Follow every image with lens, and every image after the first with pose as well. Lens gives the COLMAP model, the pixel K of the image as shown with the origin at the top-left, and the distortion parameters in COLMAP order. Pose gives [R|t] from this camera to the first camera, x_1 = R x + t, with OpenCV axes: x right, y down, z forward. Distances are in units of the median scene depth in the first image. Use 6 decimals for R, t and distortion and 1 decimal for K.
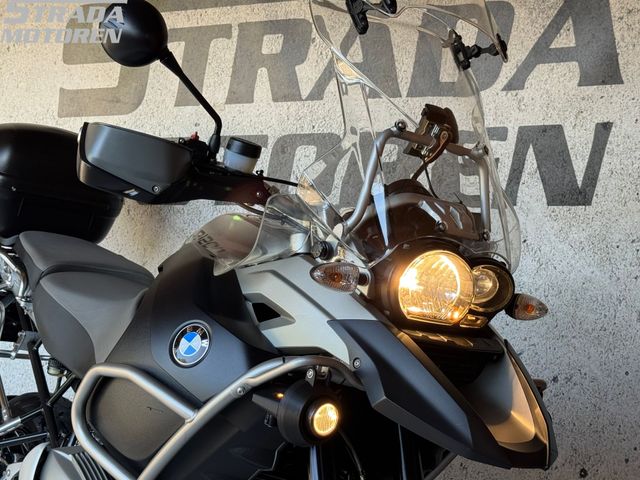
lens RADIAL K [[988.0, 0, 320.0], [0, 988.0, 240.0], [0, 0, 1]] dist [0.096615, -0.009887]
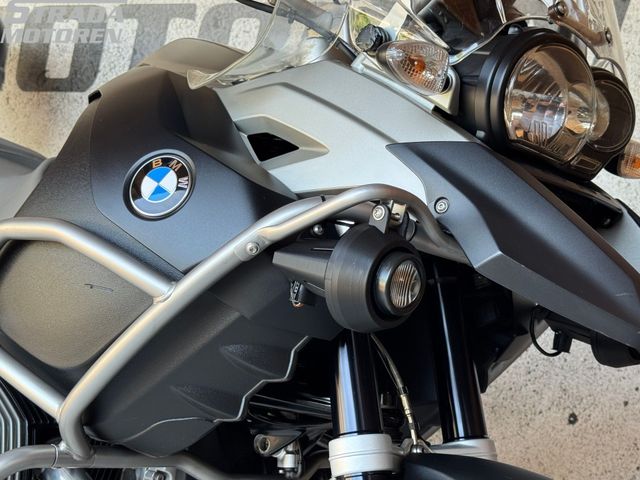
lens RADIAL K [[988.0, 0, 320.0], [0, 988.0, 240.0], [0, 0, 1]] dist [0.096615, -0.009887]
pose [[0.990053, 0.024028, 0.138625, -0.116478], [-0.027216, 0.999406, 0.021147, 0.124781], [-0.138034, -0.024709, 0.990119, 0.355833]]
